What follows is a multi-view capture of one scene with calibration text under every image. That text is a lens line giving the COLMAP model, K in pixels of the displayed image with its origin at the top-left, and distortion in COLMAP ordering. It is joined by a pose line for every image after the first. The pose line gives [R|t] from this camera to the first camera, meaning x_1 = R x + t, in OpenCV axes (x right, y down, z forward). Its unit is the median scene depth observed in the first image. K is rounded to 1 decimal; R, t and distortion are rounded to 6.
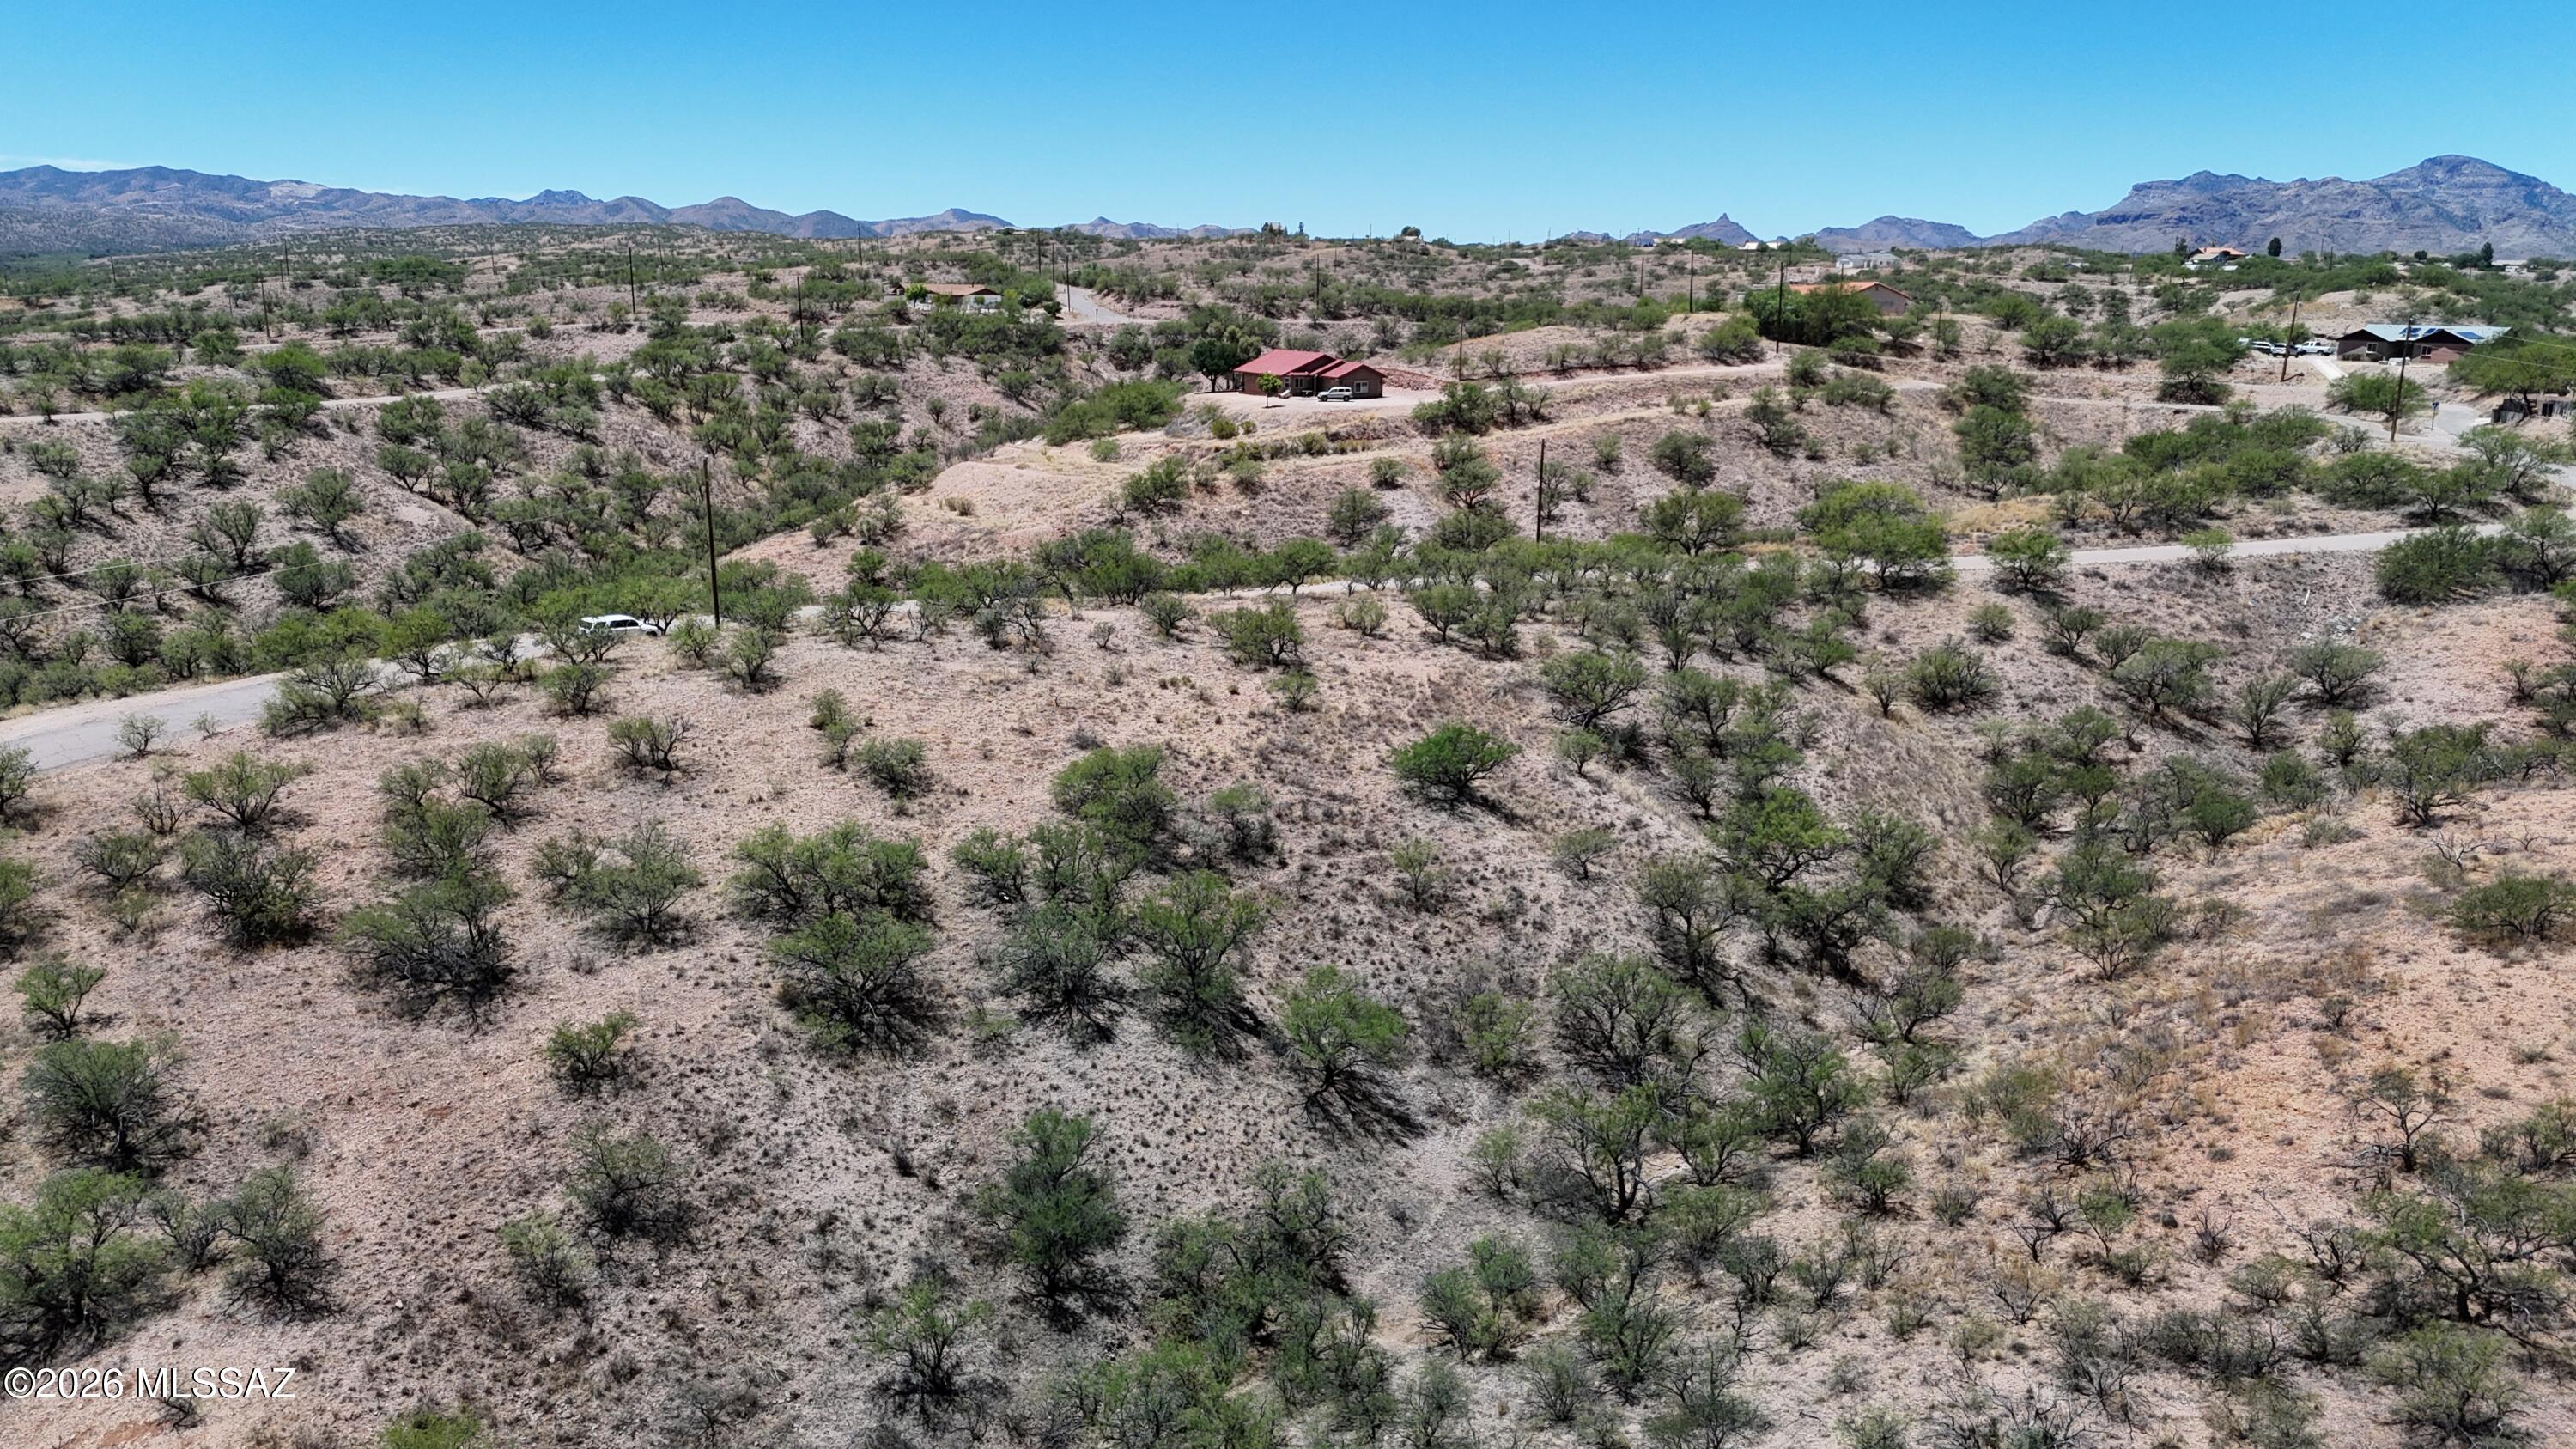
lens RADIAL K [[1884.7, 0, 1291.7], [0, 1884.7, 800.8], [0, 0, 1]] dist [0.075663, -0.071715]
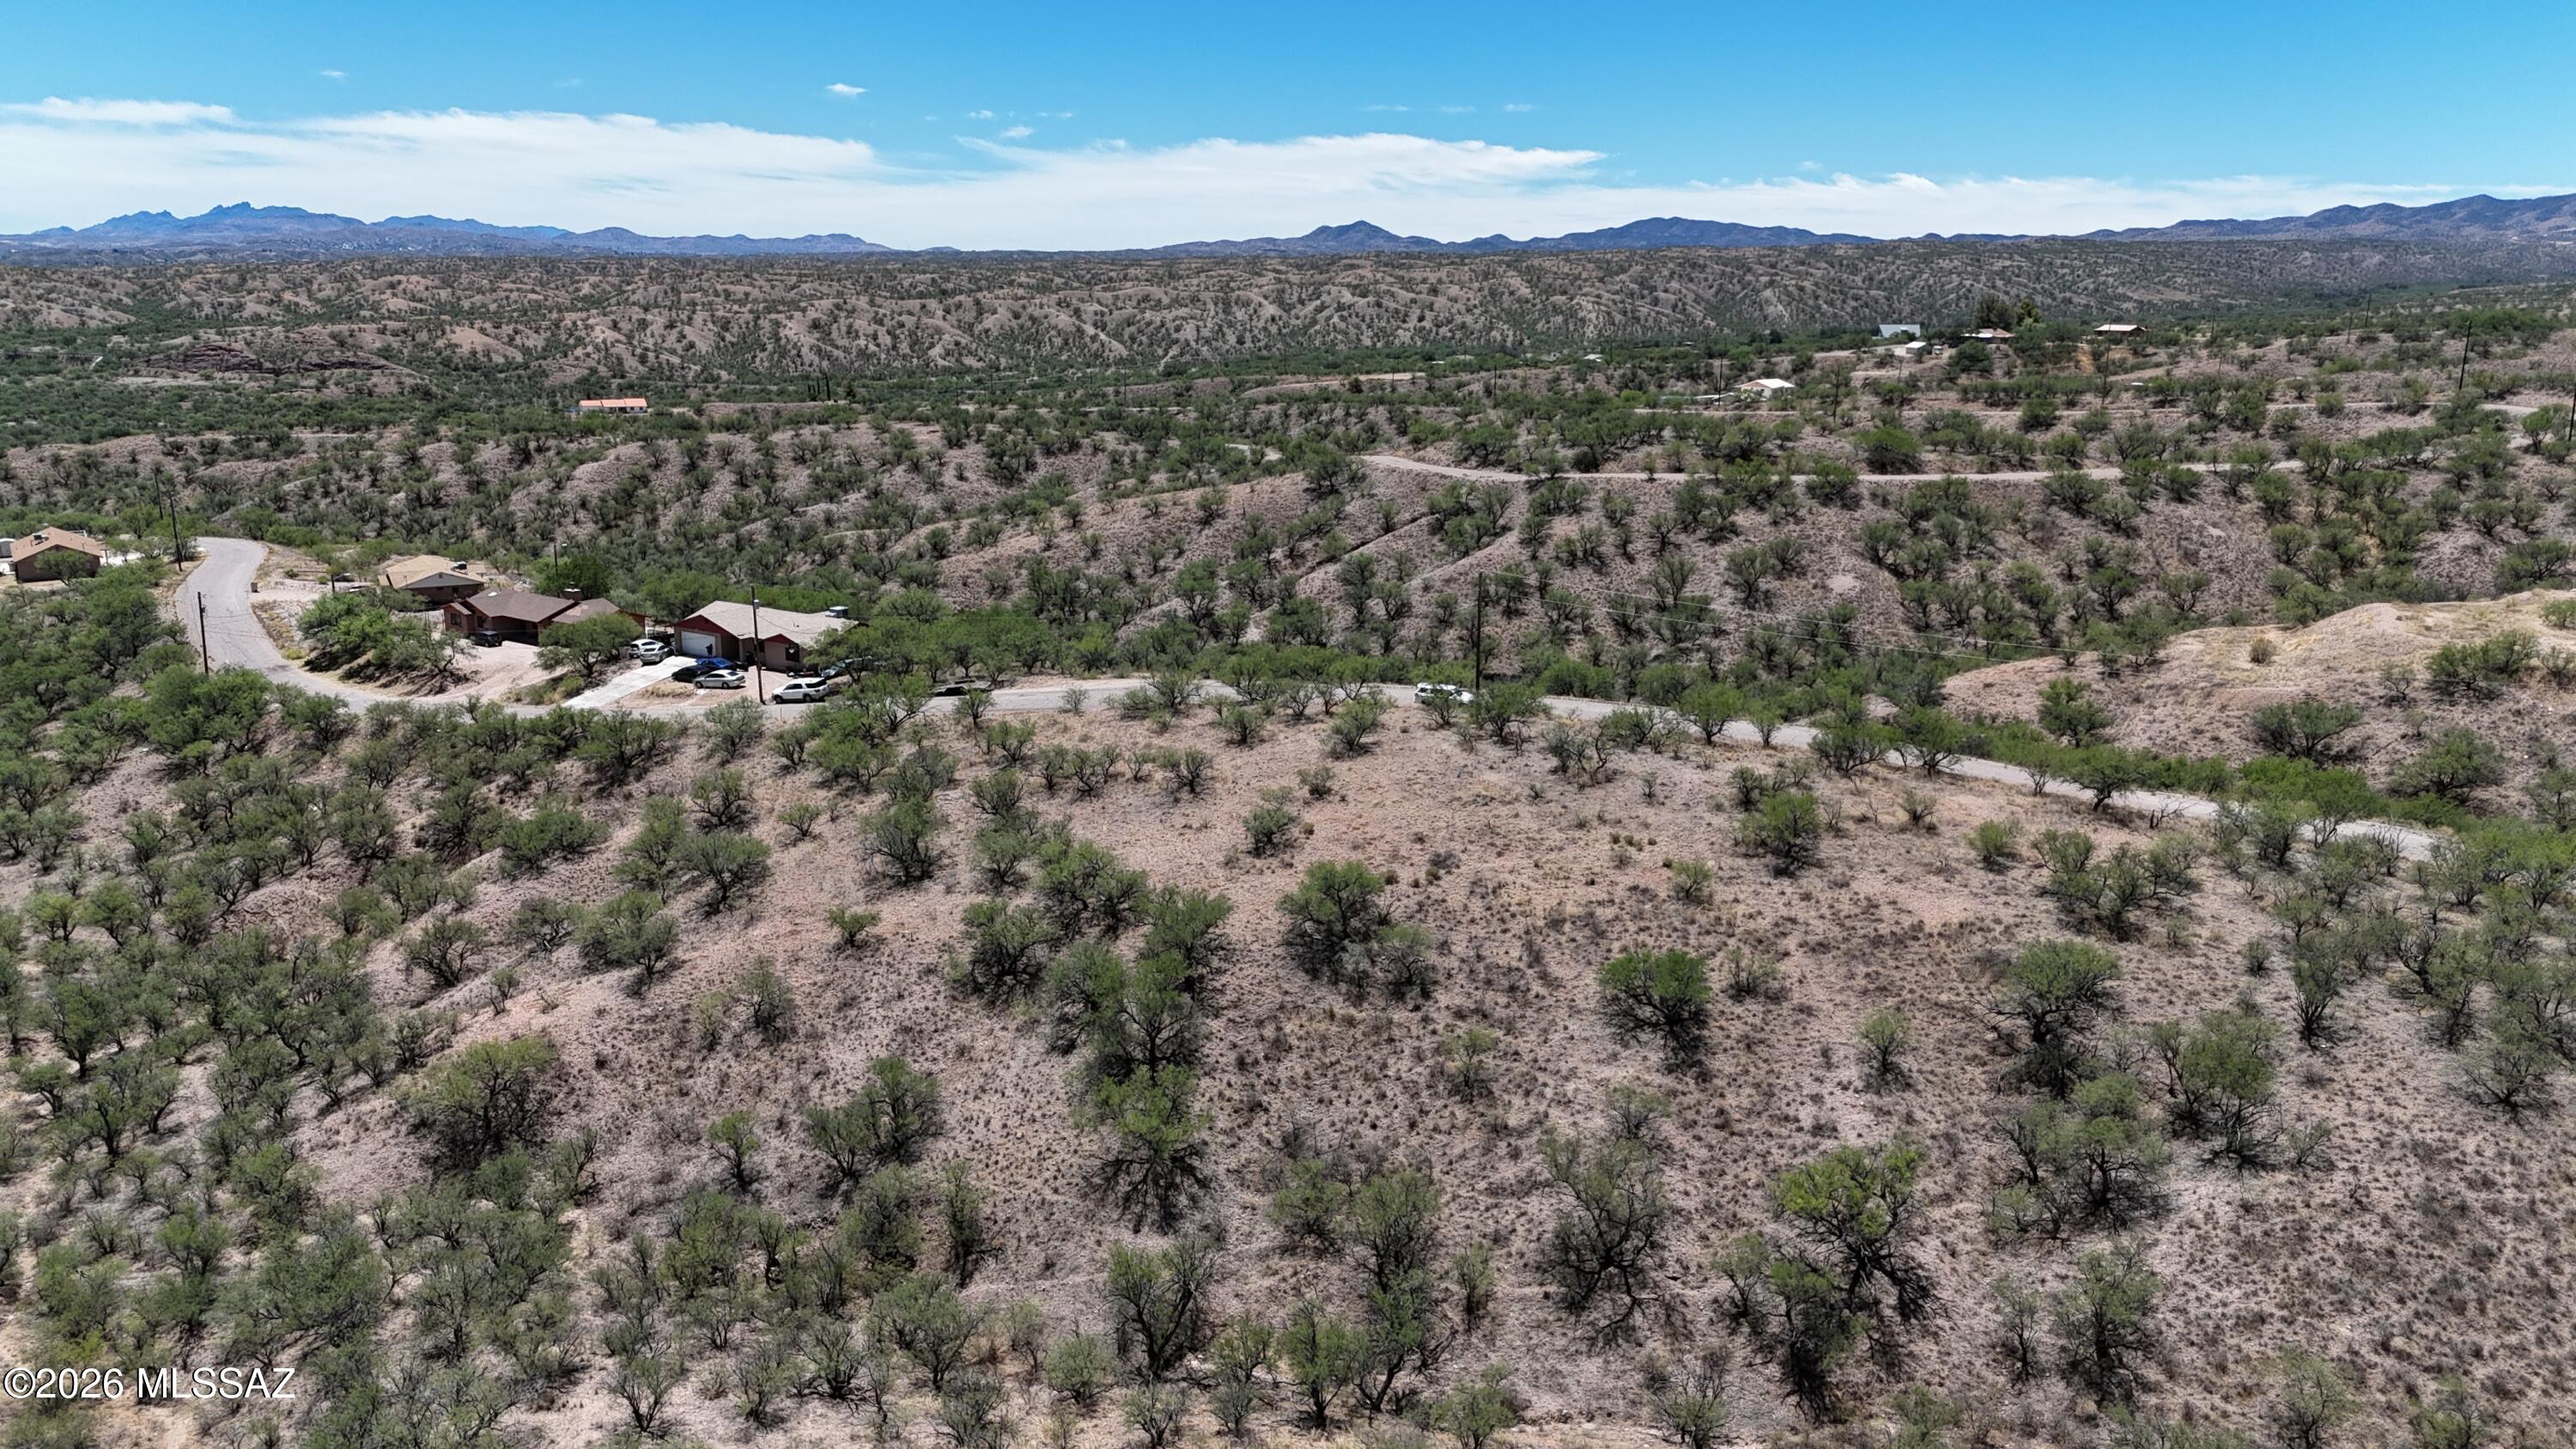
lens RADIAL K [[1884.7, 0, 1253.3], [0, 1884.7, 823.2], [0, 0, 1]] dist [0.075663, -0.071715]
pose [[0.440751, 0.241686, -0.864481, 0.400598], [-0.242673, 0.959291, 0.144467, -0.093510], [0.864204, 0.146113, 0.481459, 0.182360]]
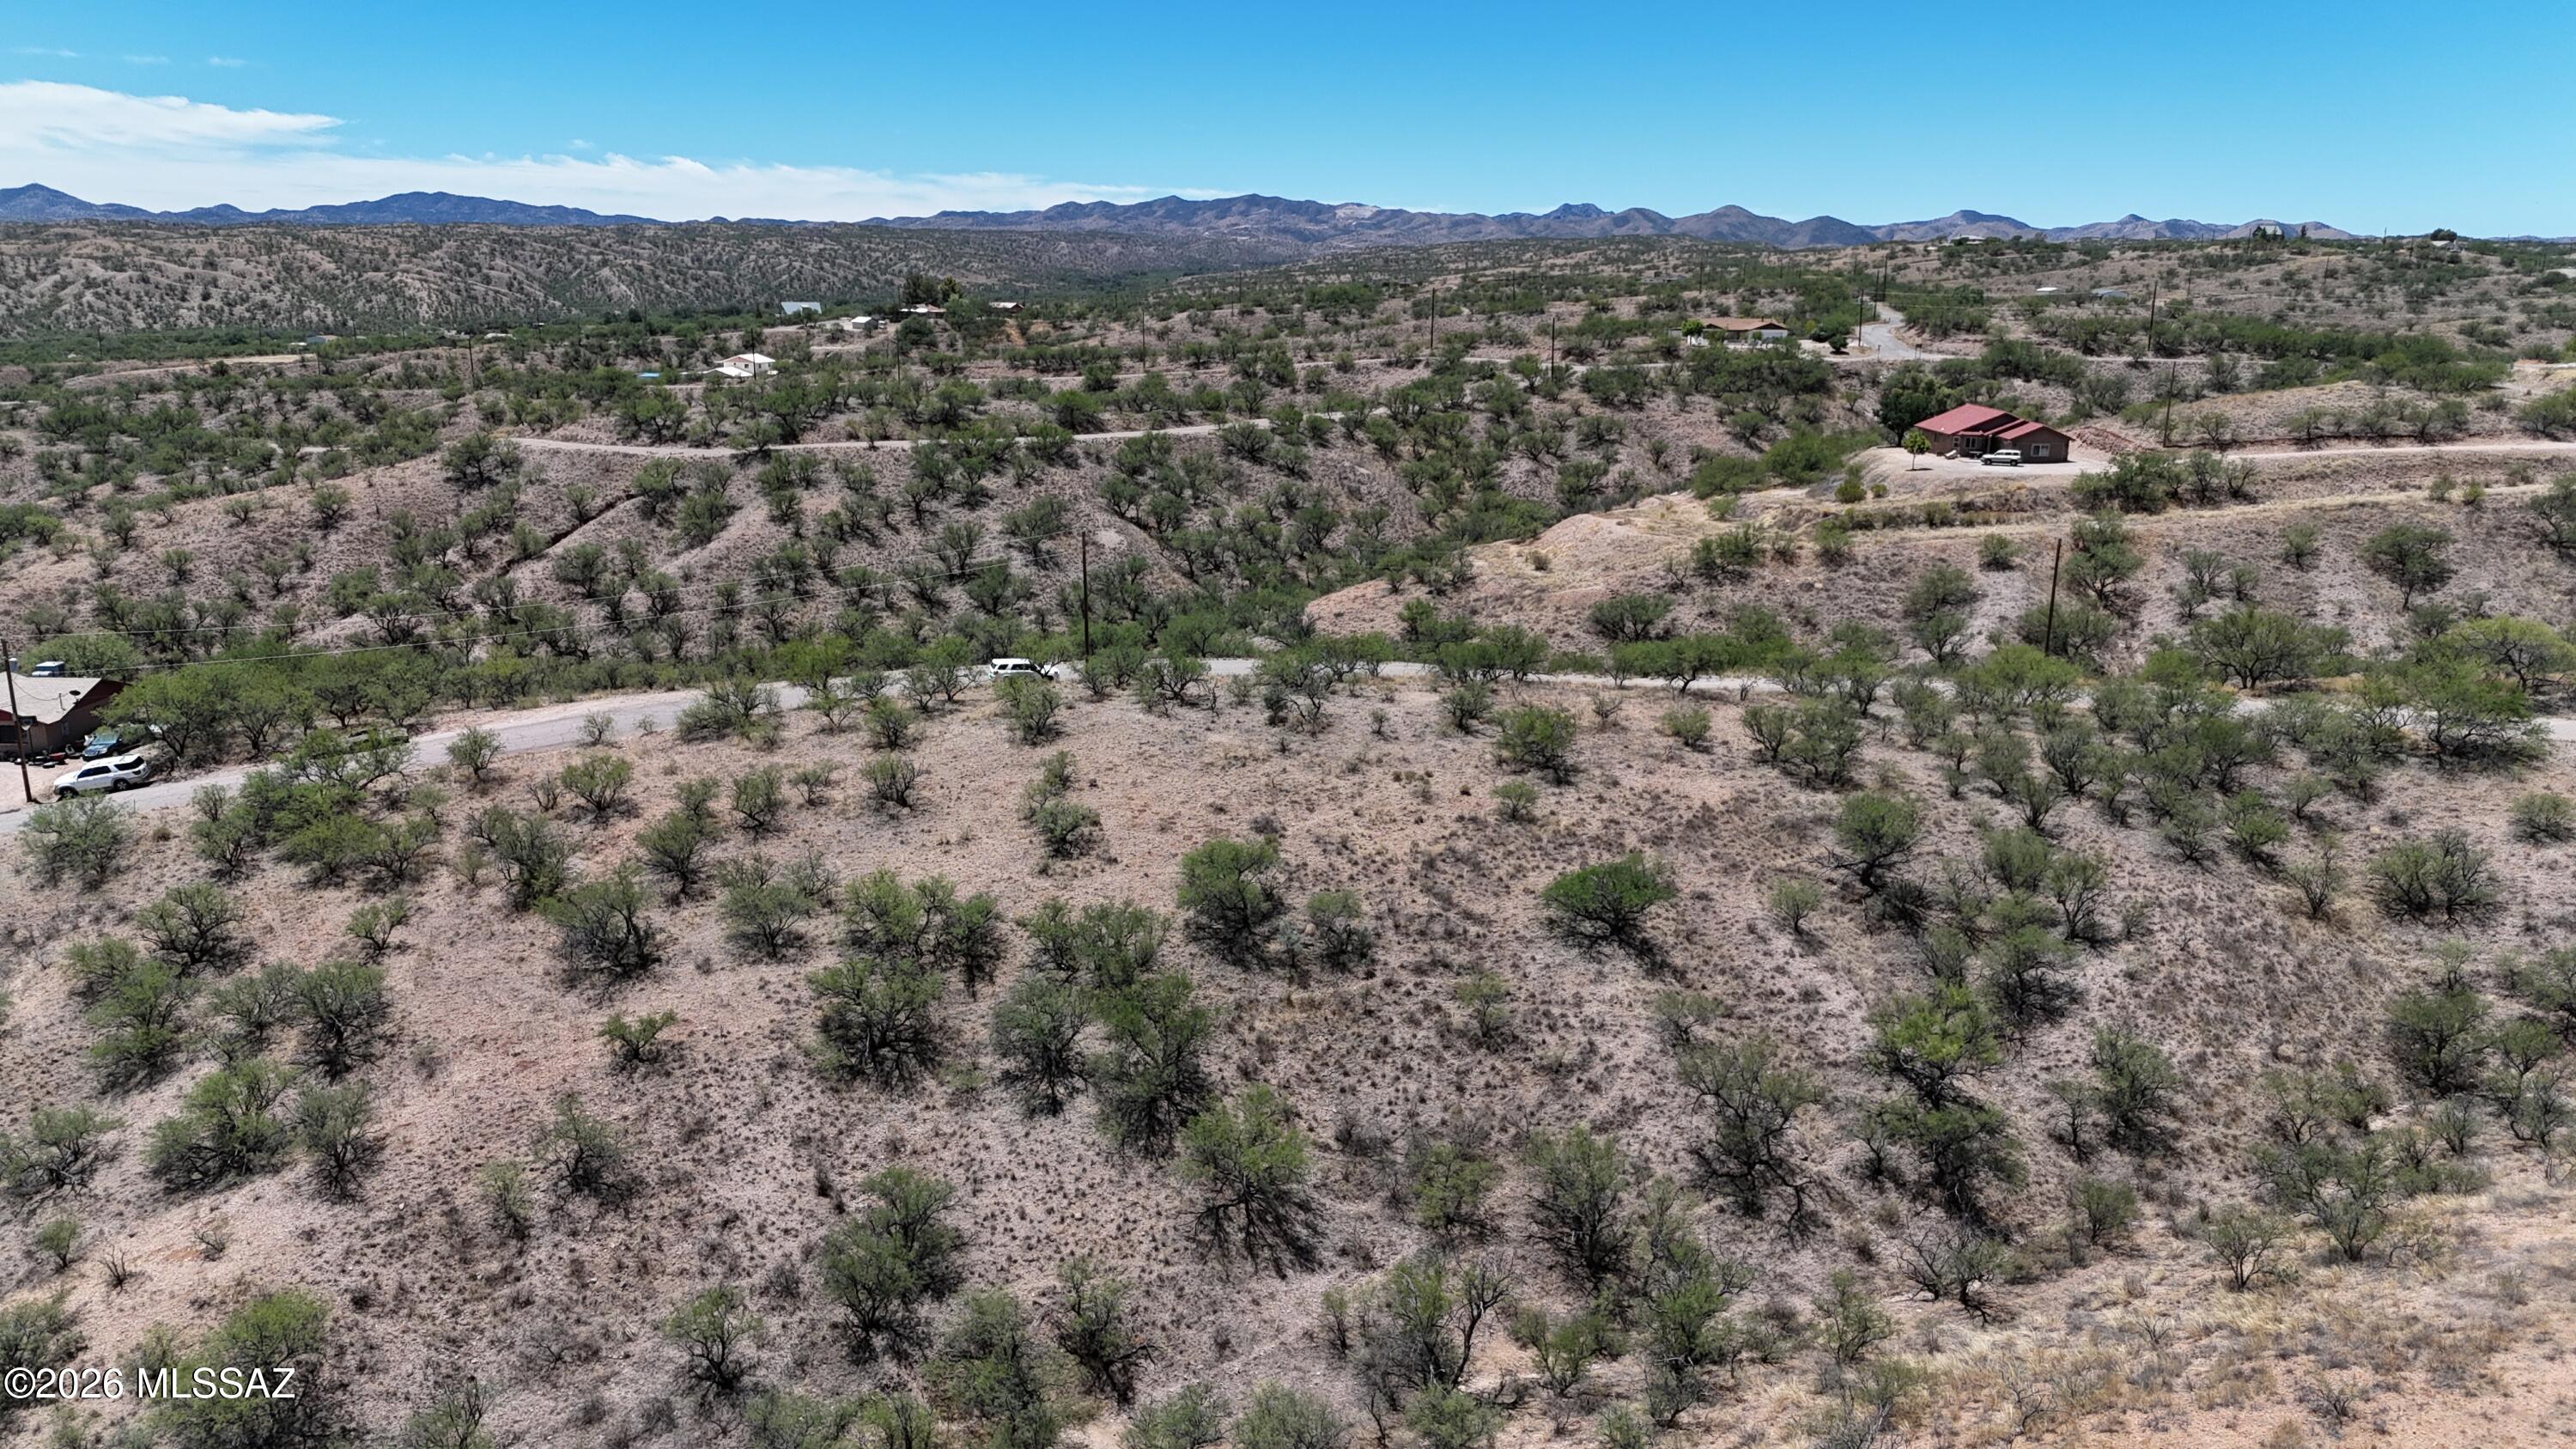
lens RADIAL K [[1884.7, 0, 1279.8], [0, 1884.7, 818.6], [0, 0, 1]] dist [0.075663, -0.071715]
pose [[0.874918, 0.131231, -0.466151, 0.194003], [-0.128299, 0.991000, 0.038183, -0.038534], [0.466967, 0.026400, 0.883881, 0.037407]]
